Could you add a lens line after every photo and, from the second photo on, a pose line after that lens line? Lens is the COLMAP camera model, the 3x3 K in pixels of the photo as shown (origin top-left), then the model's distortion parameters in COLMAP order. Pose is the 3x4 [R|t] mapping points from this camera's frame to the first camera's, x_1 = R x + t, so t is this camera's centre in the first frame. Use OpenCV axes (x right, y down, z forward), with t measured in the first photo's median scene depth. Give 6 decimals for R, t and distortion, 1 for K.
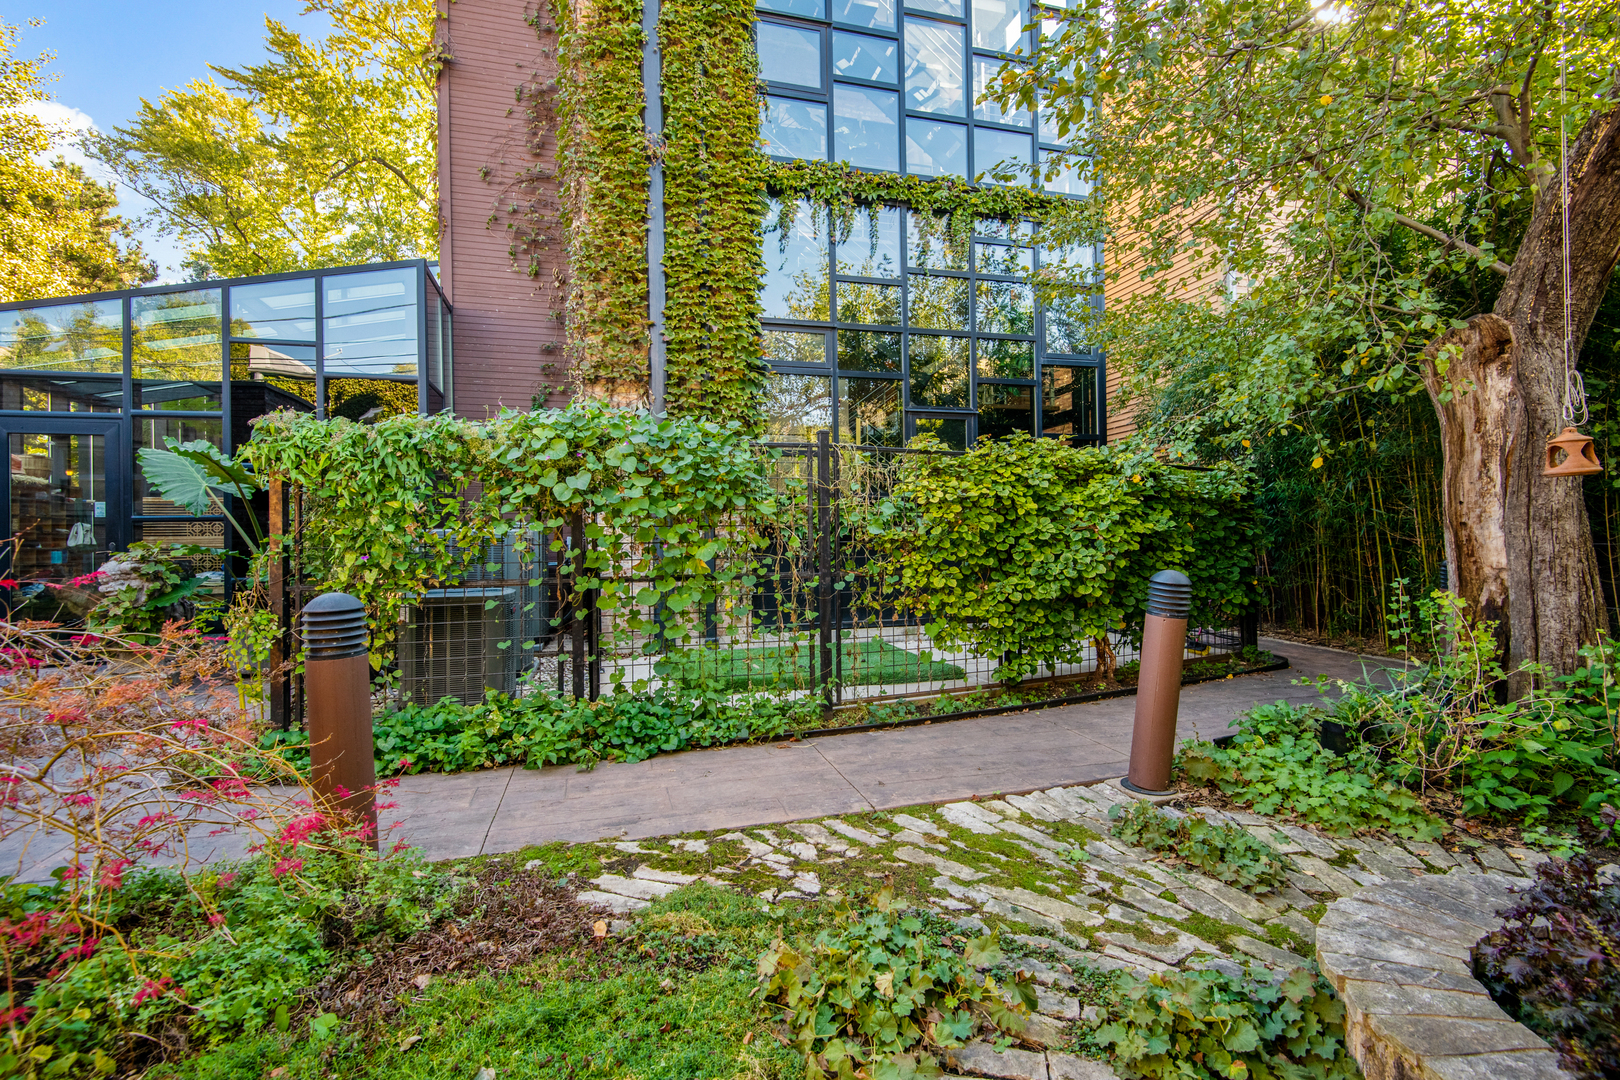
lens RADIAL K [[735.0, 0, 810.0], [0, 735.0, 540.0], [0, 0, 1]] dist [0.013273, 0.000046]
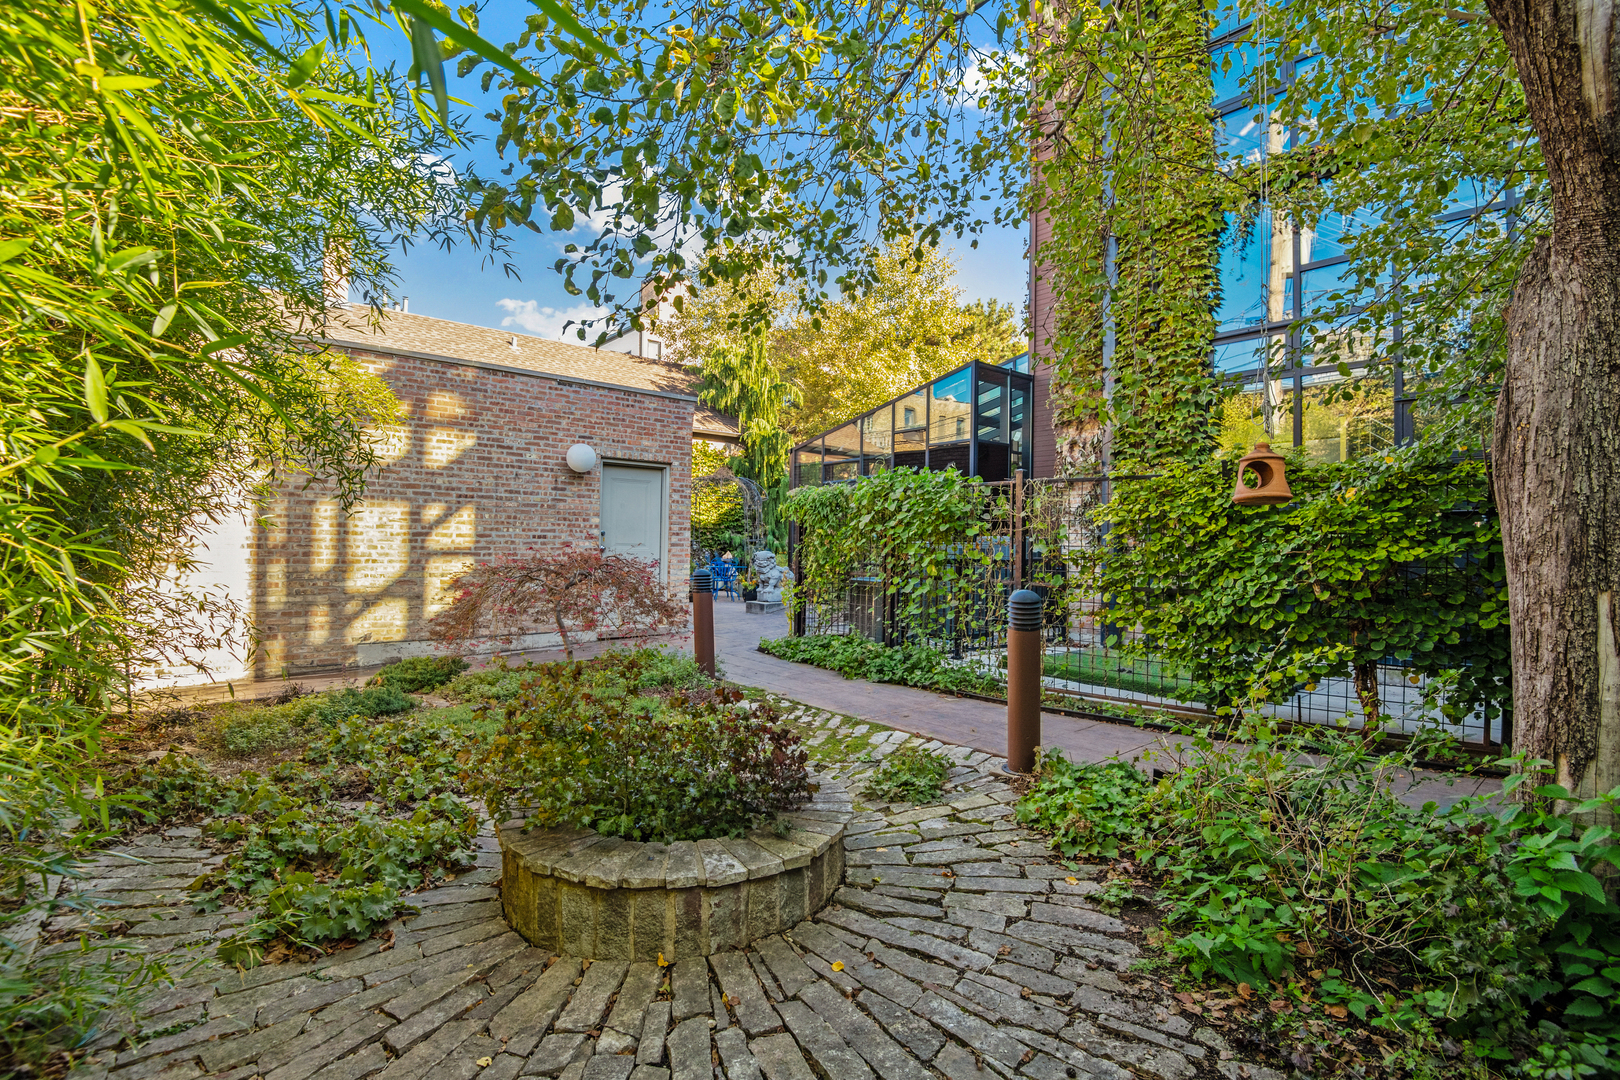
lens RADIAL K [[735.0, 0, 810.0], [0, 735.0, 540.0], [0, 0, 1]] dist [0.013273, 0.000046]
pose [[0.392322, 0.004937, -0.919815, 1.687969], [-0.010528, 0.999944, 0.000876, -0.044784], [0.919768, 0.009340, 0.392352, 0.245470]]
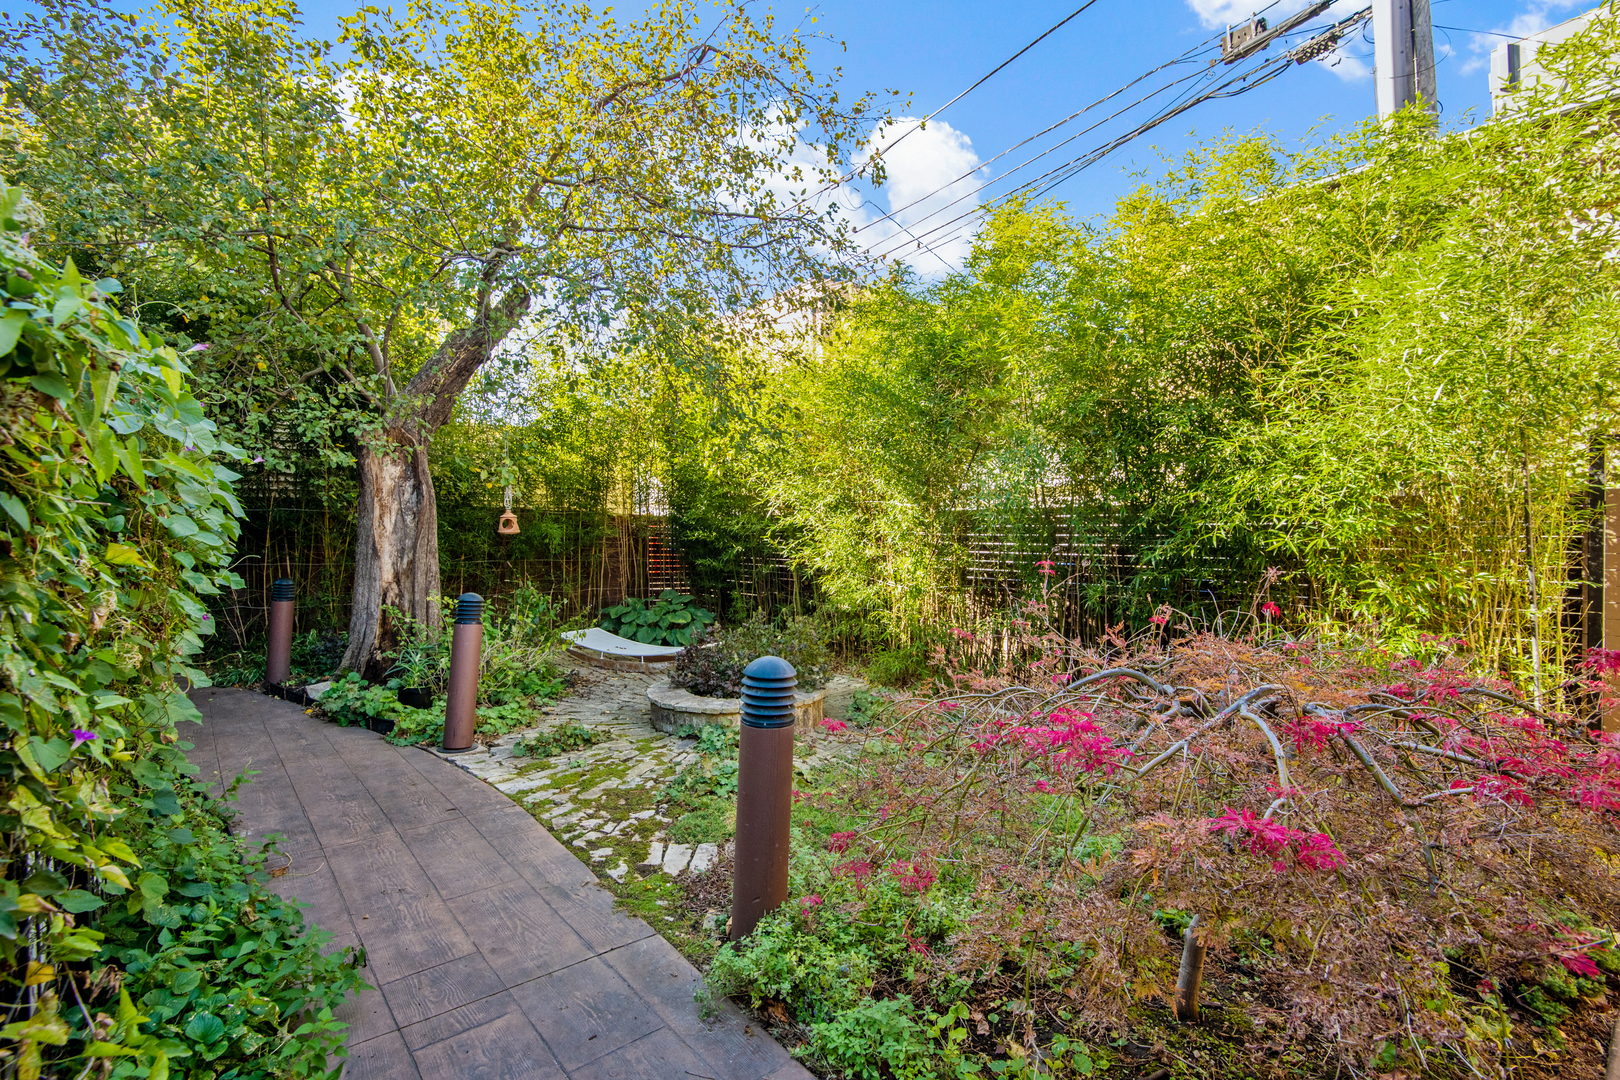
lens RADIAL K [[735.0, 0, 810.0], [0, 735.0, 540.0], [0, 0, 1]] dist [0.013273, 0.000046]
pose [[-0.385703, -0.002928, 0.922619, -1.305819], [0.007825, 0.999949, 0.006445, -0.081342], [-0.922590, 0.009705, -0.385660, 1.096472]]
